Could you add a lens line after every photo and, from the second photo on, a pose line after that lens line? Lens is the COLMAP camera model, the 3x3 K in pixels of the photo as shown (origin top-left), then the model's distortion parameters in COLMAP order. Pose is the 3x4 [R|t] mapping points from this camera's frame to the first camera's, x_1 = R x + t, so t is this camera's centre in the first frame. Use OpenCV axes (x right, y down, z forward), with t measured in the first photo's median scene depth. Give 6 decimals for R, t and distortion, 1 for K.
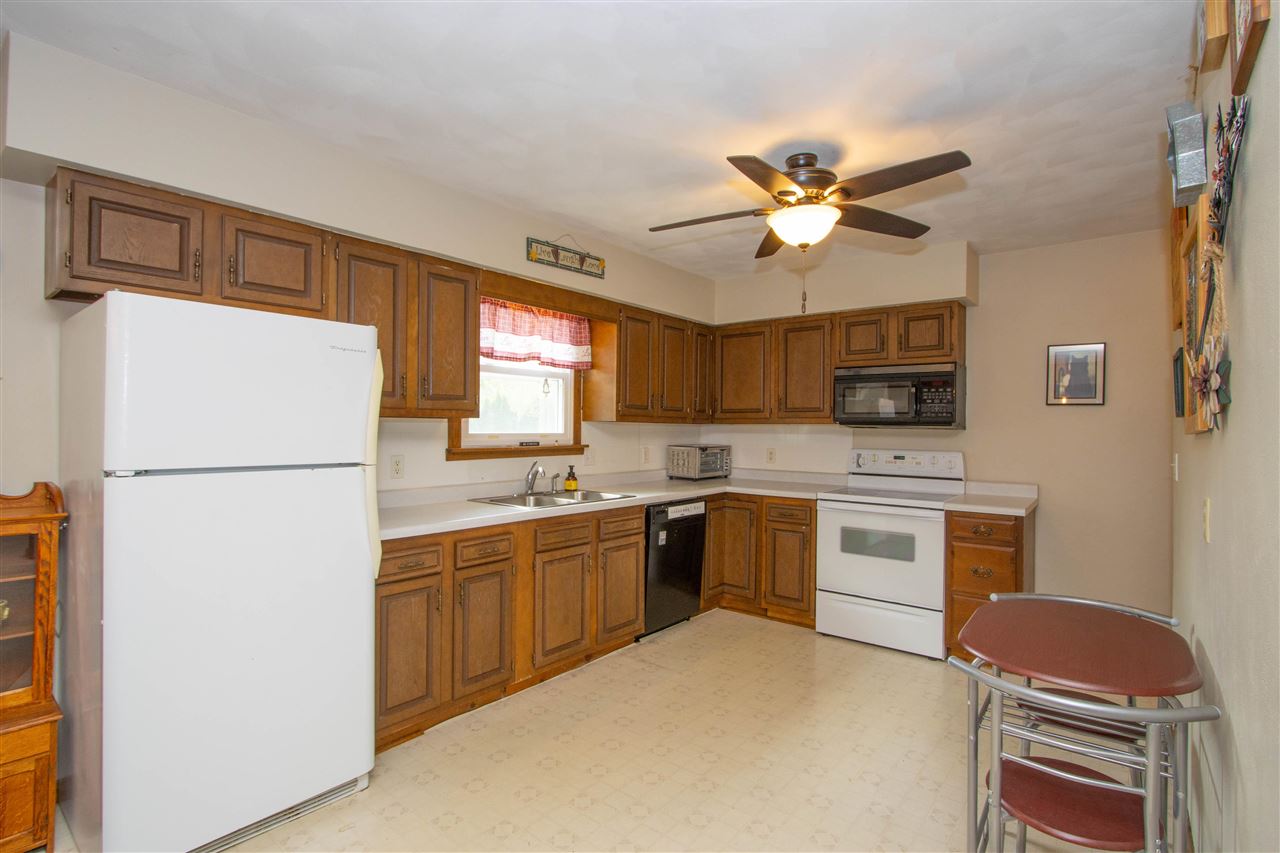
lens RADIAL K [[606.2, 0, 633.8], [0, 606.2, 424.6], [0, 0, 1]] dist [-0.017713, 0.000092]
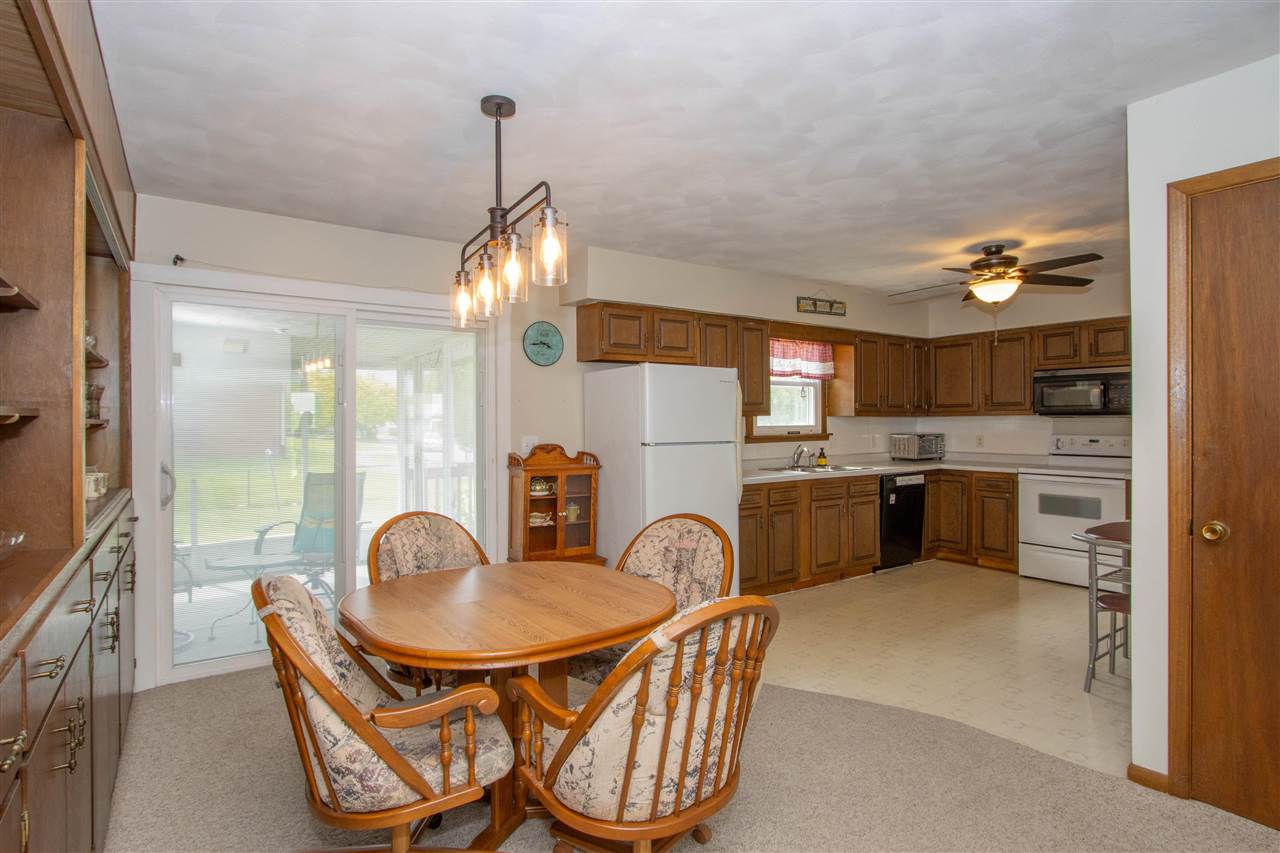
lens RADIAL K [[621.2, 0, 639.5], [0, 621.2, 421.0], [0, 0, 1]] dist [-0.006459, 0.000152]
pose [[0.957855, -0.015144, -0.286854, -0.094296], [0.015963, 0.999872, 0.000518, -0.002249], [0.286810, -0.005075, 0.957974, -0.513981]]
